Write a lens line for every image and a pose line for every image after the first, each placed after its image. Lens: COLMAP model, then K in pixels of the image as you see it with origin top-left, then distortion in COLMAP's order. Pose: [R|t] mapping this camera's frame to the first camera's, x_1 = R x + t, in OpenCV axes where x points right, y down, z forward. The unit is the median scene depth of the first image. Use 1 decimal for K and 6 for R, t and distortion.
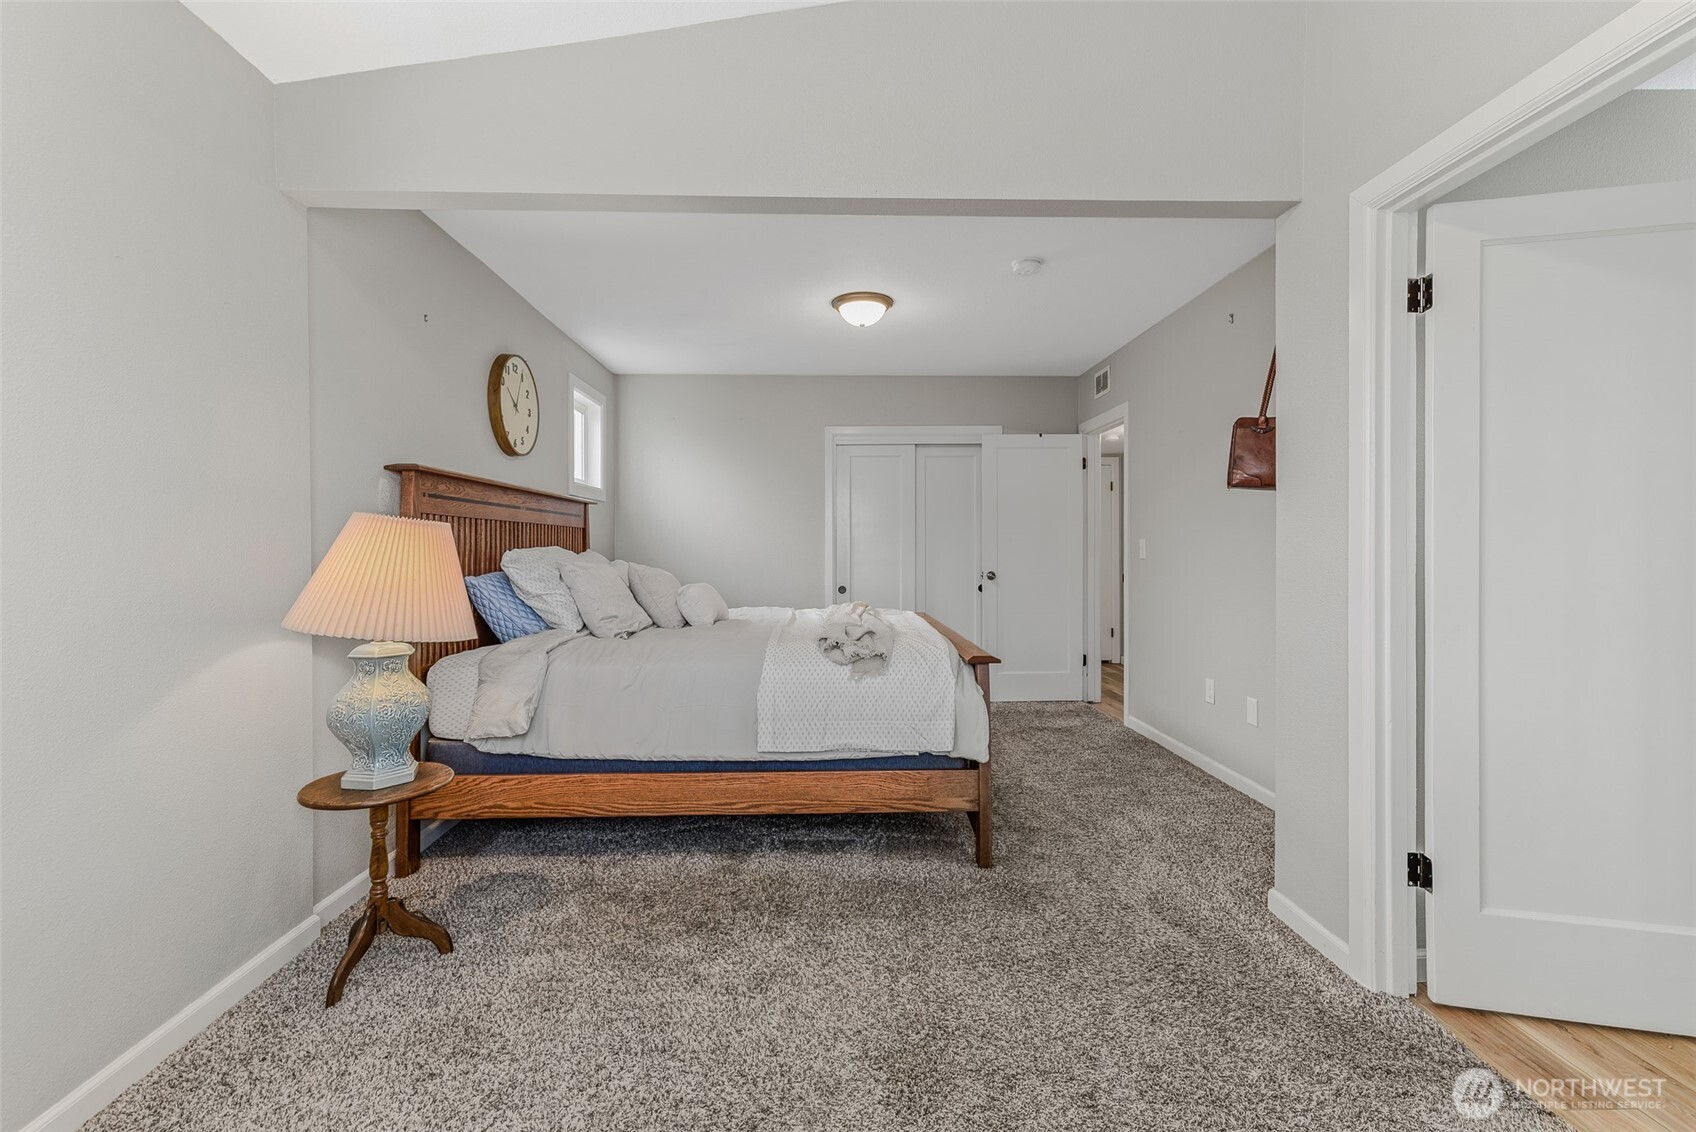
lens RADIAL K [[735.5, 0, 849.6], [0, 735.5, 556.4], [0, 0, 1]] dist [0.013370, 0.000417]
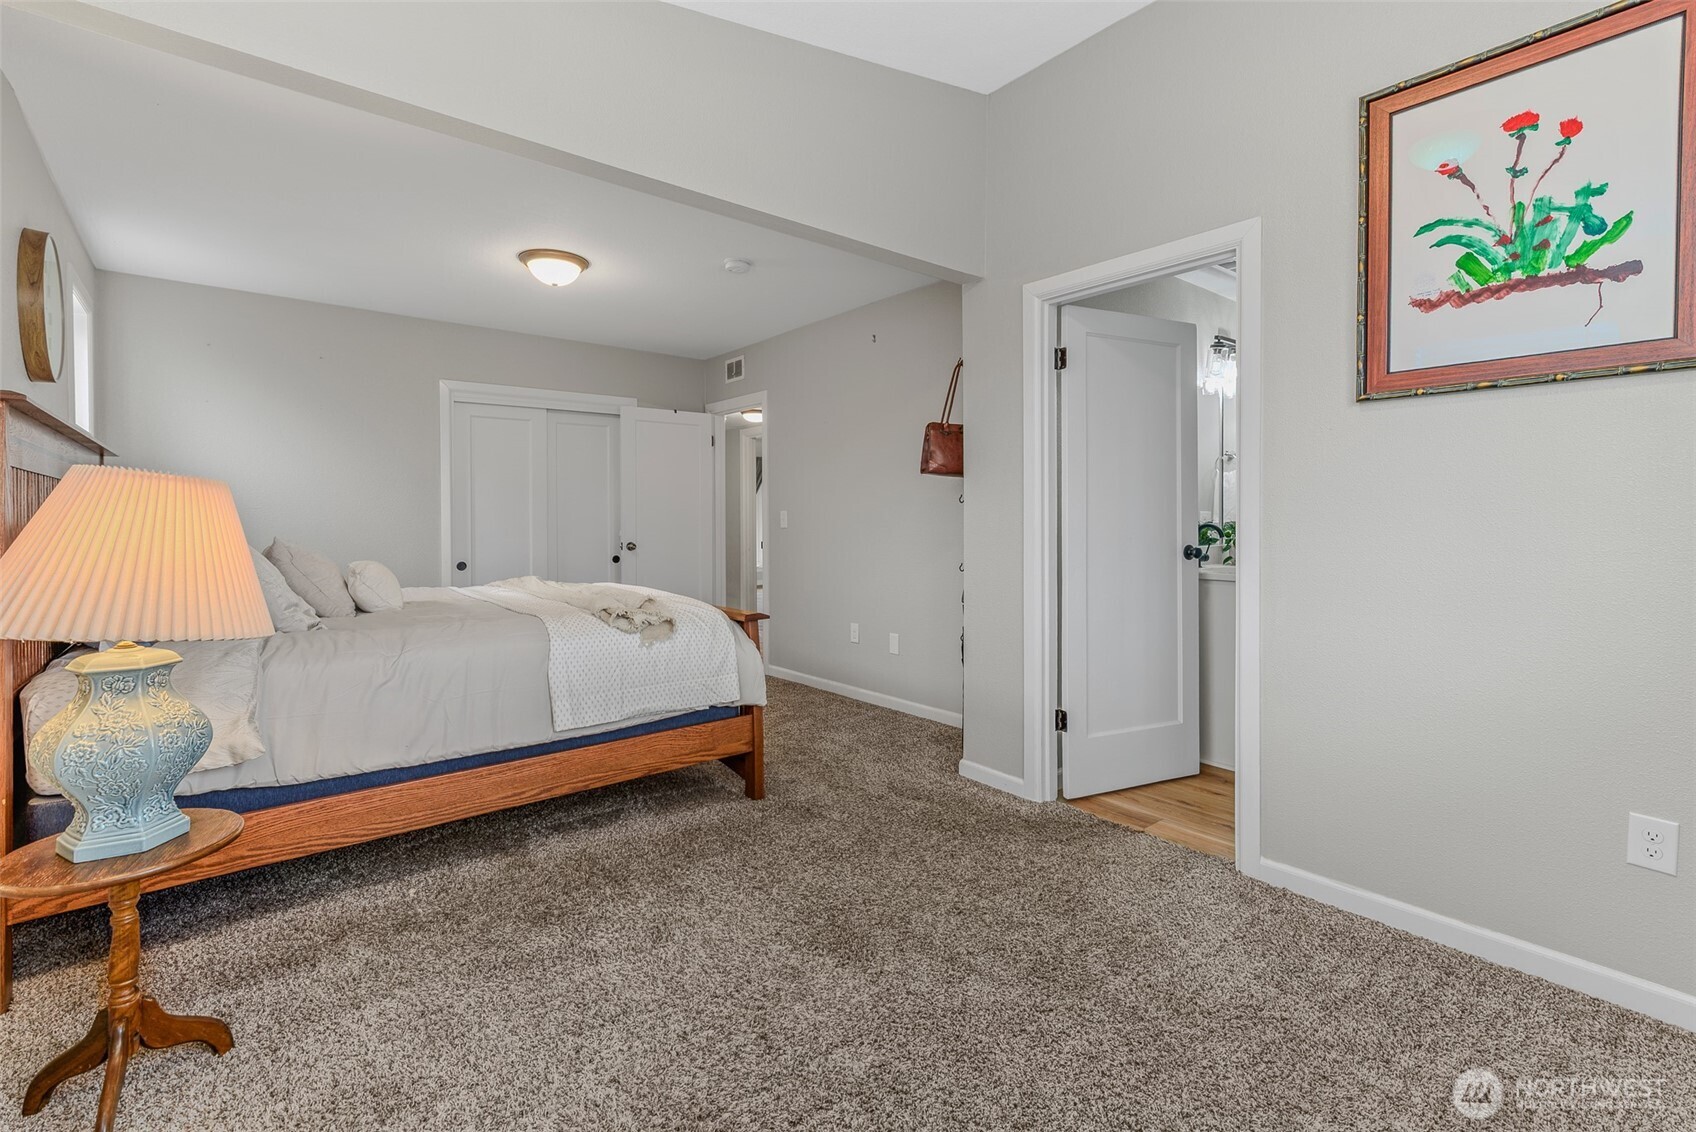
lens RADIAL K [[735.5, 0, 868.8], [0, 735.5, 529.9], [0, 0, 1]] dist [0.013370, 0.000417]
pose [[0.795073, -0.009790, 0.606434, -0.373338], [0.007966, 0.999952, 0.005700, 0.001753], [-0.606461, 0.000299, 0.795113, -0.006980]]
